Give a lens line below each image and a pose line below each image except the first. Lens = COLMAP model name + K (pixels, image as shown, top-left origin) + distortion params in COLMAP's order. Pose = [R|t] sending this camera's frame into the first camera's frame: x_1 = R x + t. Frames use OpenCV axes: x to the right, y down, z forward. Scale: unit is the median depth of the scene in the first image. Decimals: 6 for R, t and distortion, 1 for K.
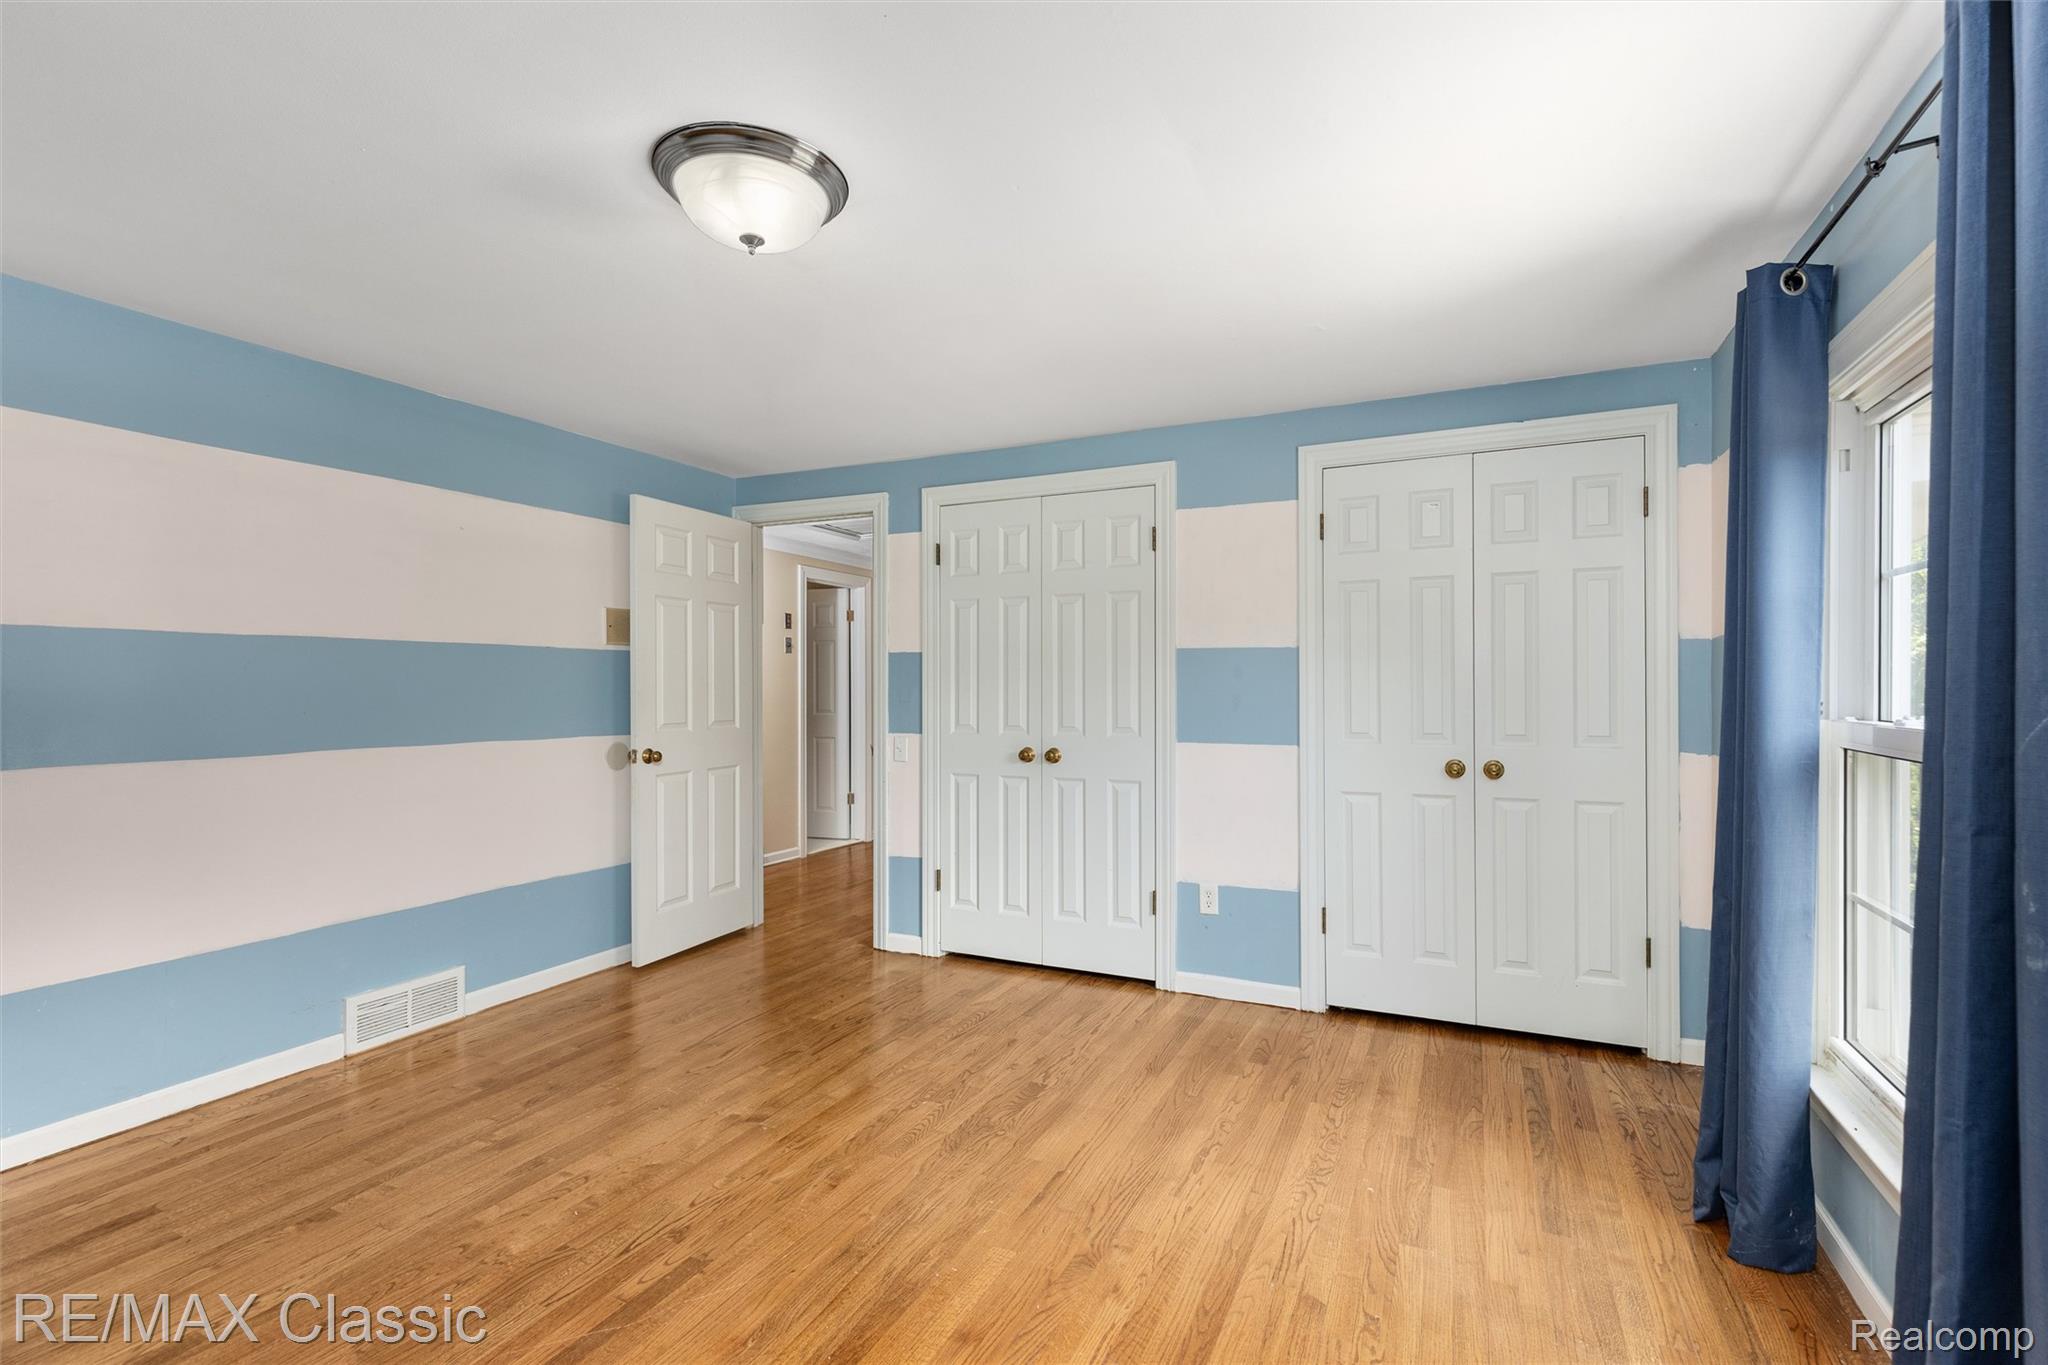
lens RADIAL K [[911.1, 0, 1024.0], [0, 911.1, 682.5], [0, 0, 1]] dist [0.002429, 0.000032]
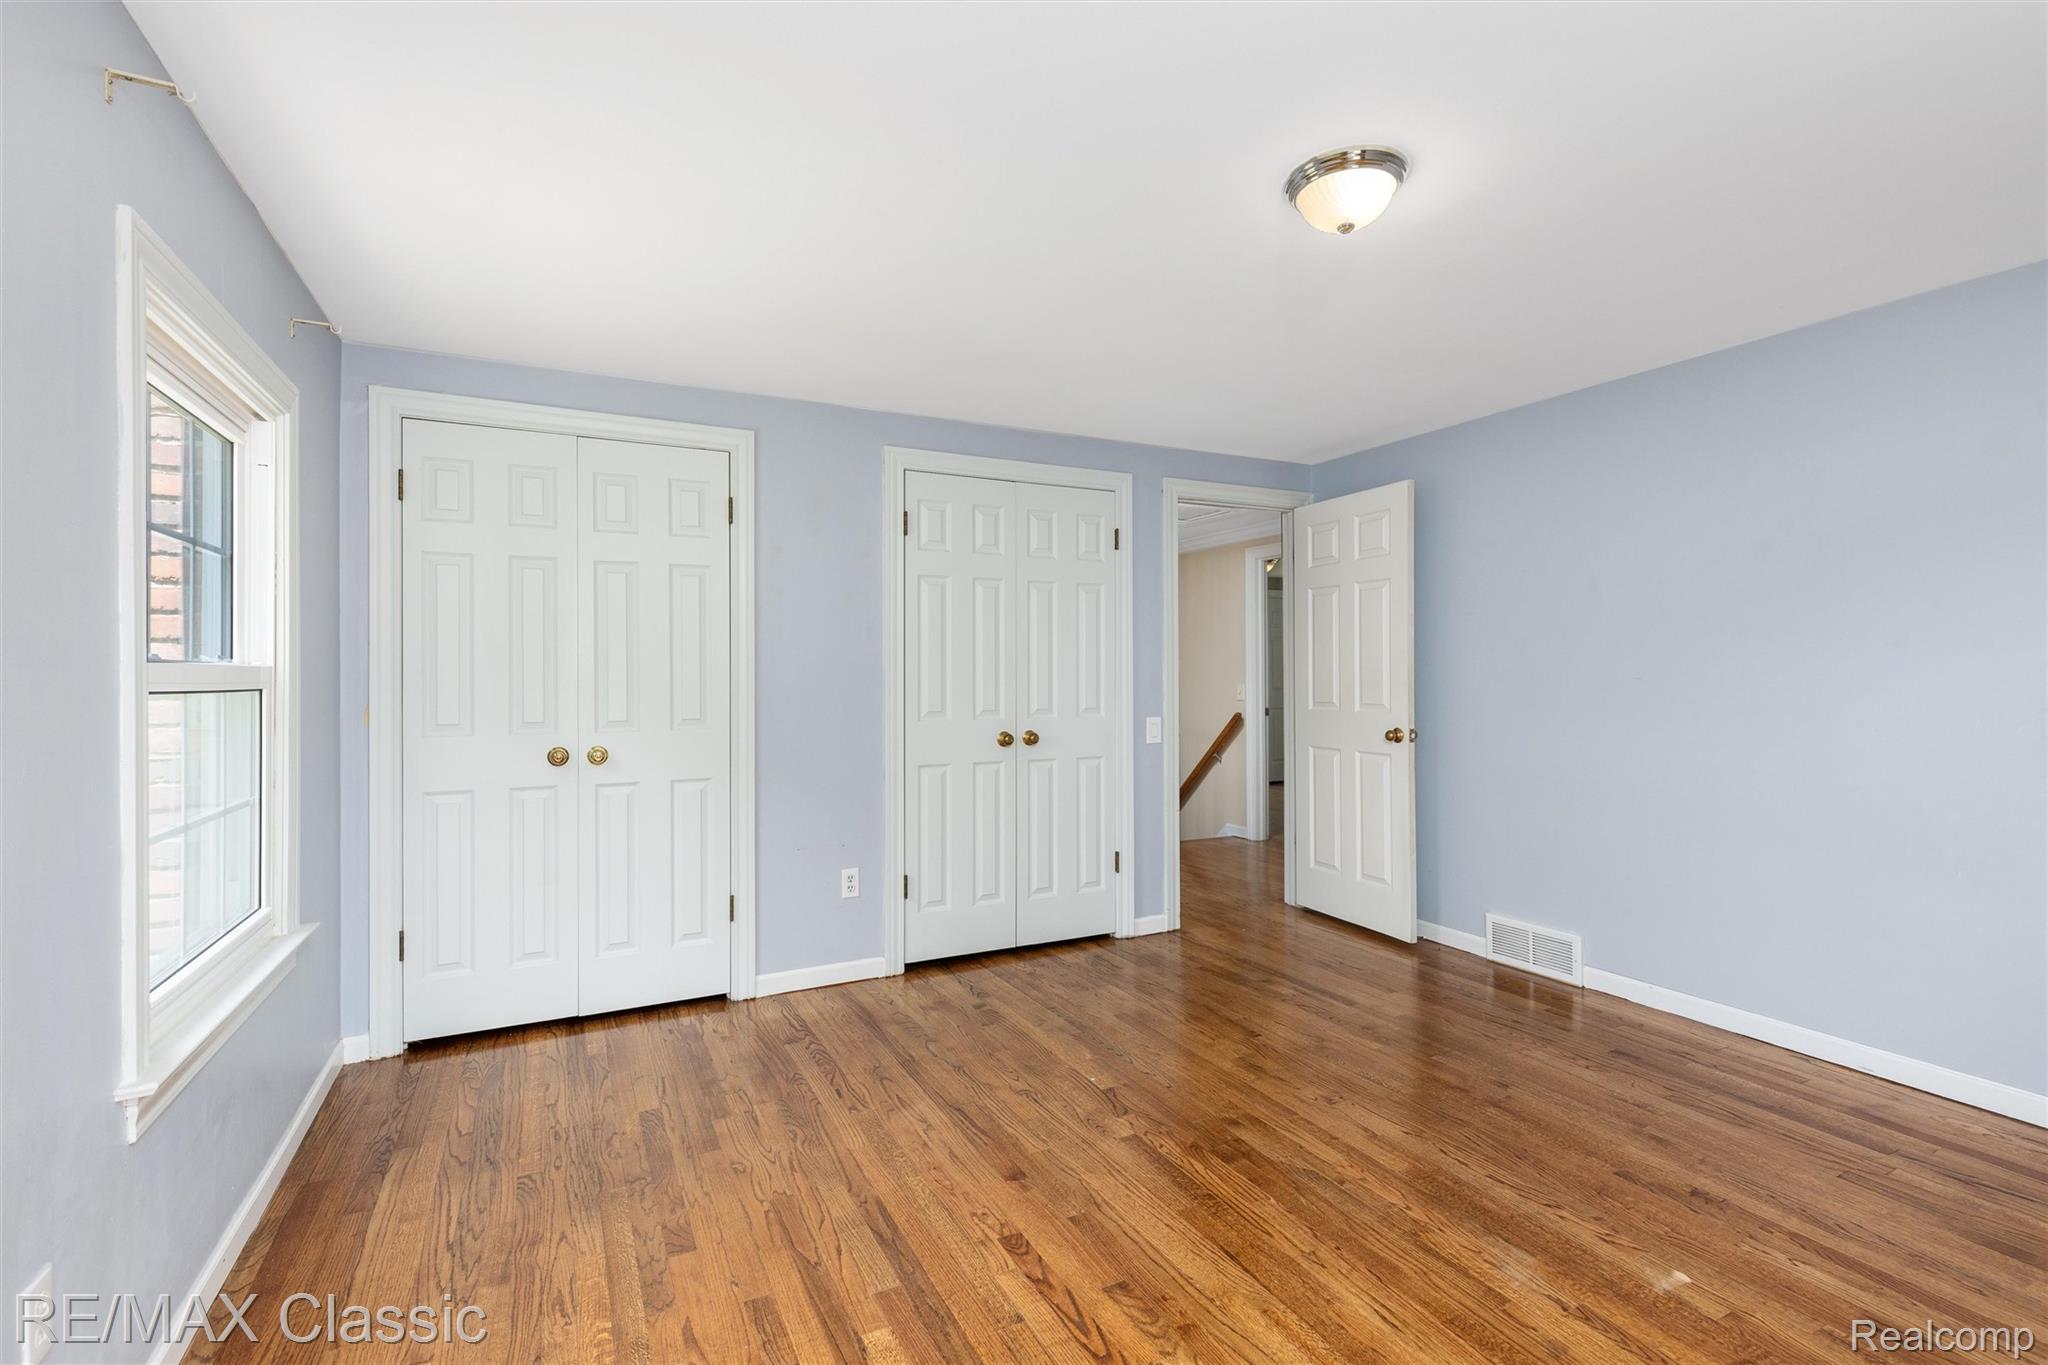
lens RADIAL K [[932.6, 0, 1023.5], [0, 932.6, 676.5], [0, 0, 1]] dist [0.002176, 0.000075]
pose [[0.598331, -0.001616, 0.801247, -0.471474], [-0.003981, 0.999980, 0.004989, 0.003567], [-0.801239, -0.006175, 0.598313, 0.223060]]
